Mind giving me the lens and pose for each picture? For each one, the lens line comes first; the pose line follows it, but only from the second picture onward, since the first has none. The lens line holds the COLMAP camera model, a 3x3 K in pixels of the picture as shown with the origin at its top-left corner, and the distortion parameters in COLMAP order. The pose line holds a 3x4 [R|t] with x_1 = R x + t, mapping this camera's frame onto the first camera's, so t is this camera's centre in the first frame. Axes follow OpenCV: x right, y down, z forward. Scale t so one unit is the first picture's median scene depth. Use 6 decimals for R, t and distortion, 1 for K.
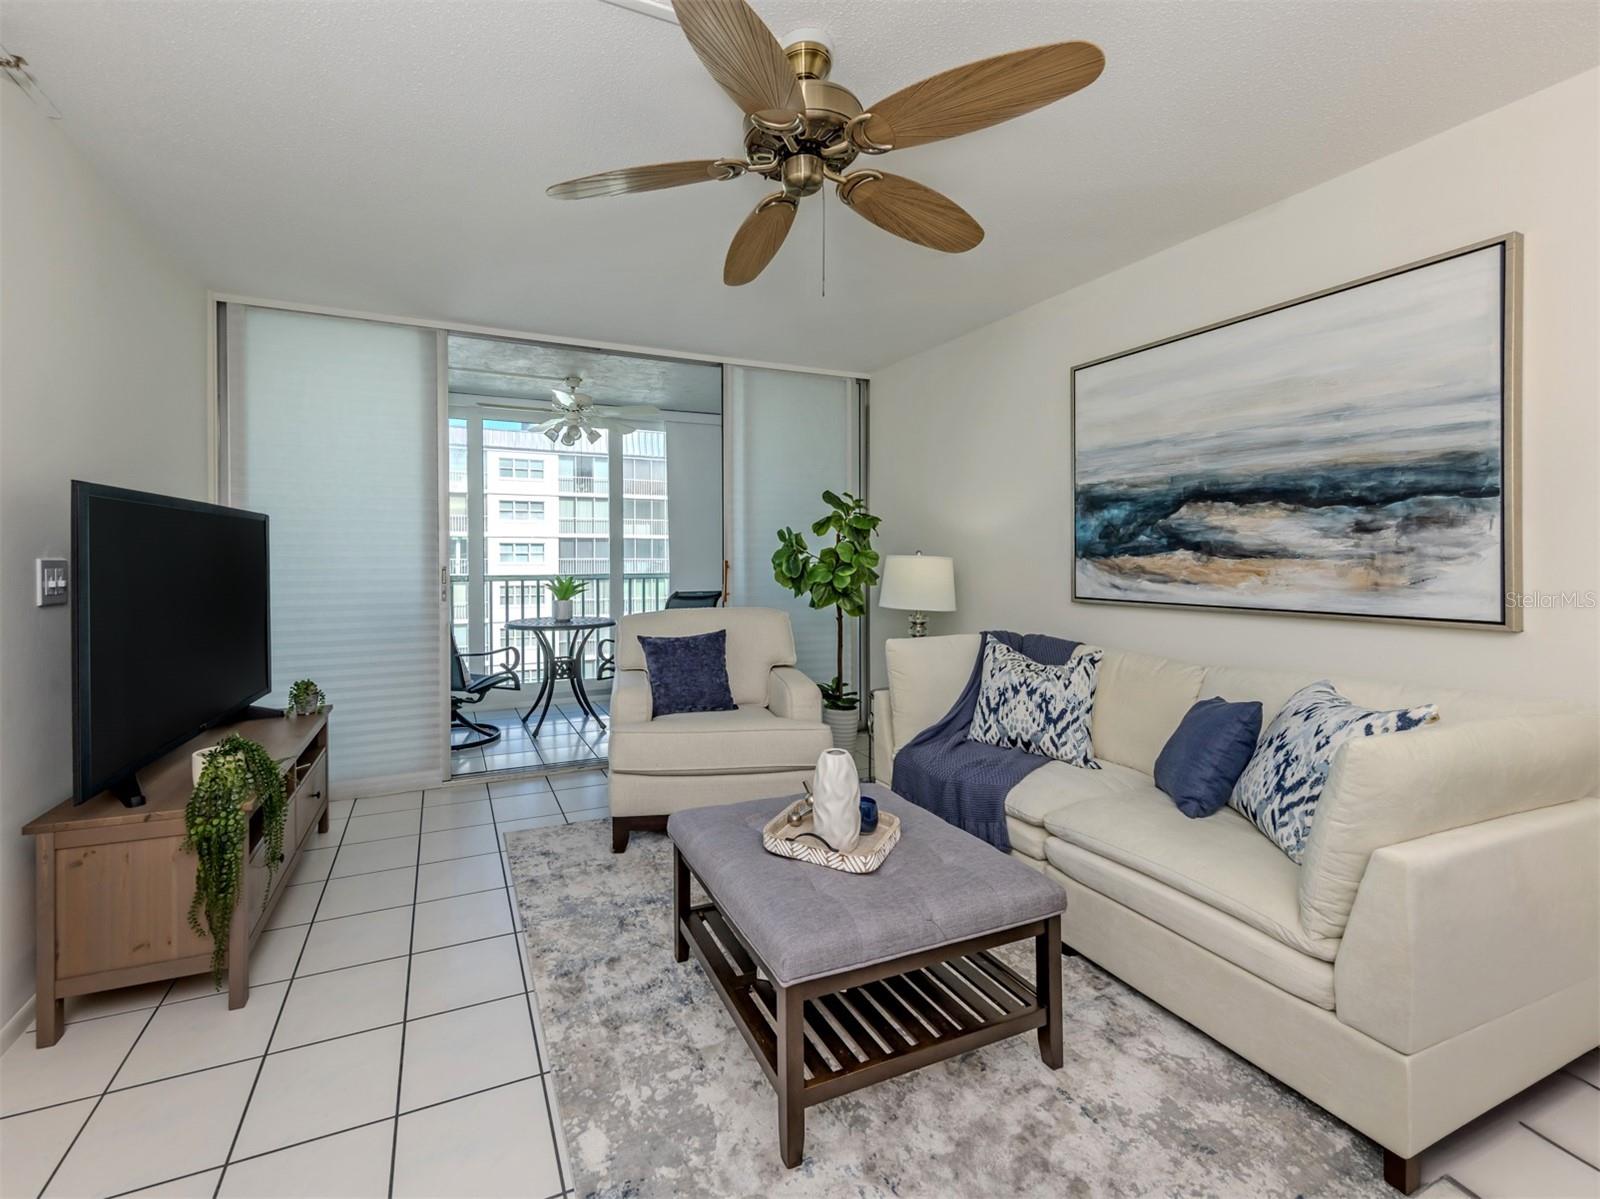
lens RADIAL K [[639.0, 0, 702.0], [0, 639.0, 563.1], [0, 0, 1]] dist [0.003364, -0.000772]
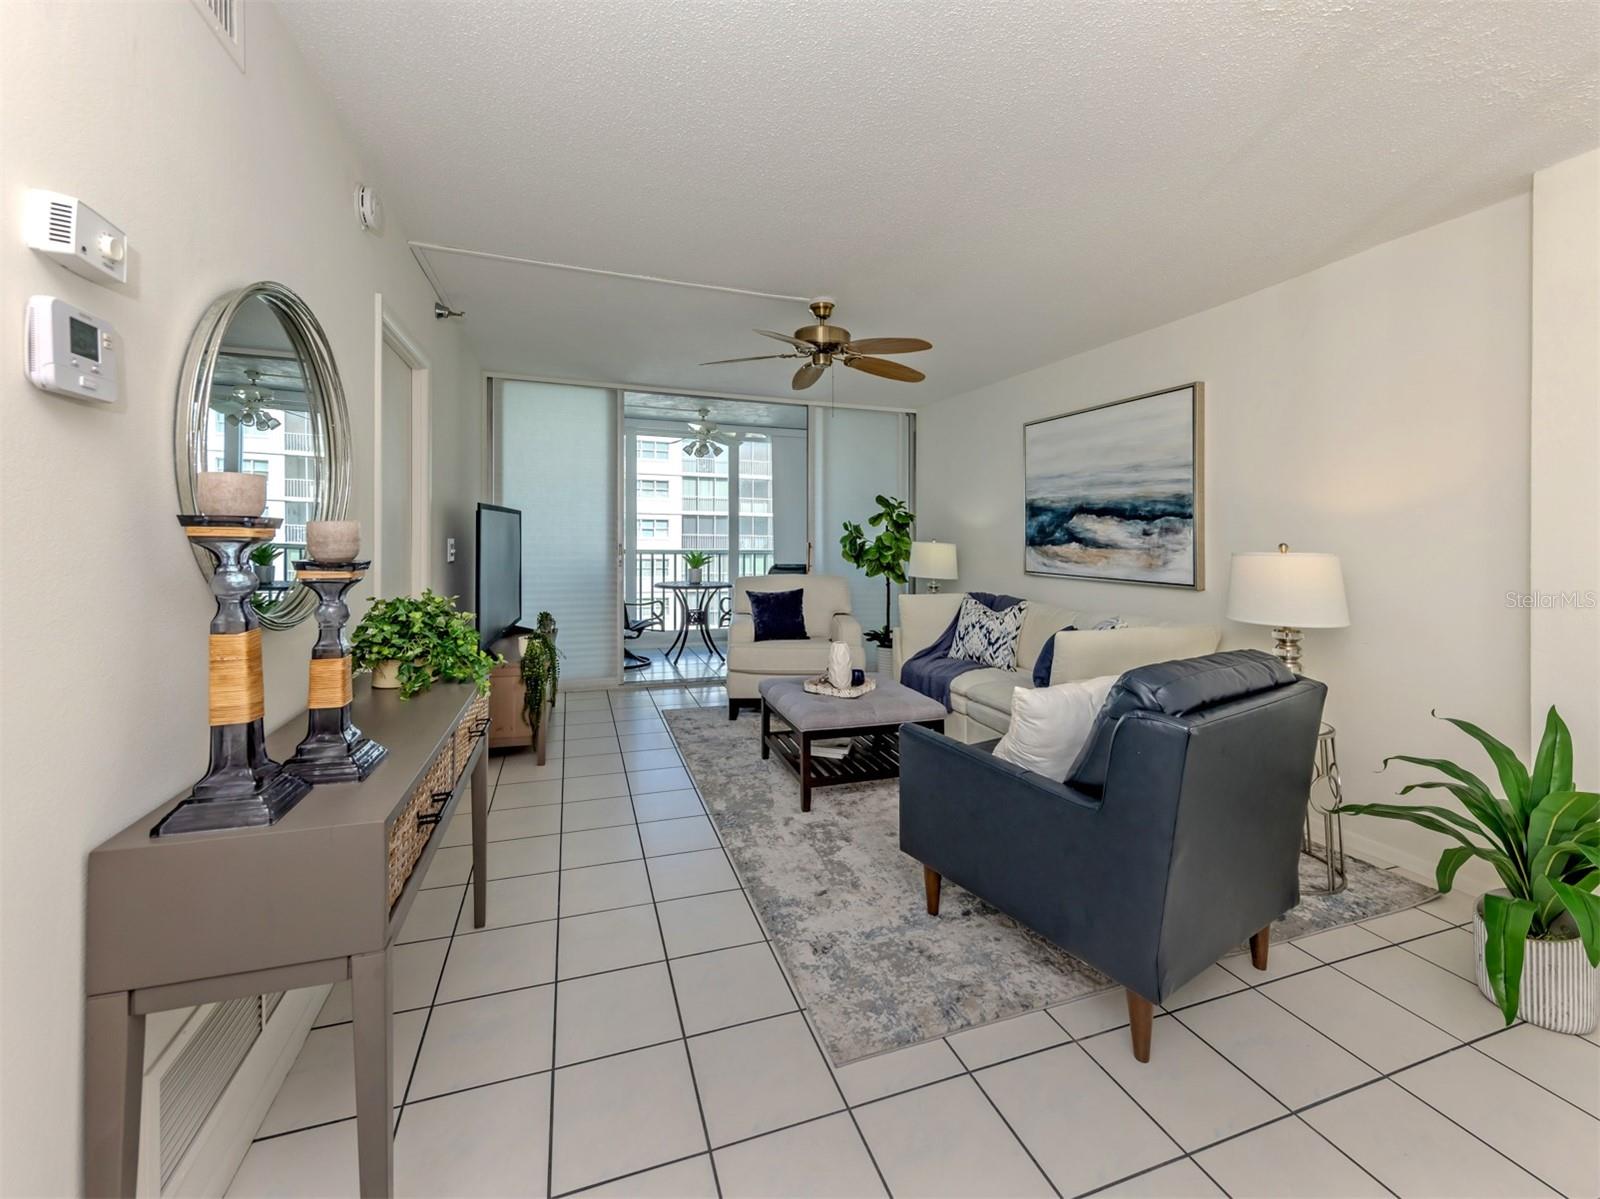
lens RADIAL K [[606.5, 0, 793.5], [0, 606.5, 546.1], [0, 0, 1]] dist [0.000372, 0.000013]
pose [[0.999218, 0.015544, -0.036347, 0.078709], [-0.015165, 0.999828, 0.010699, -0.015795], [0.036507, -0.010140, 0.999282, -0.554874]]
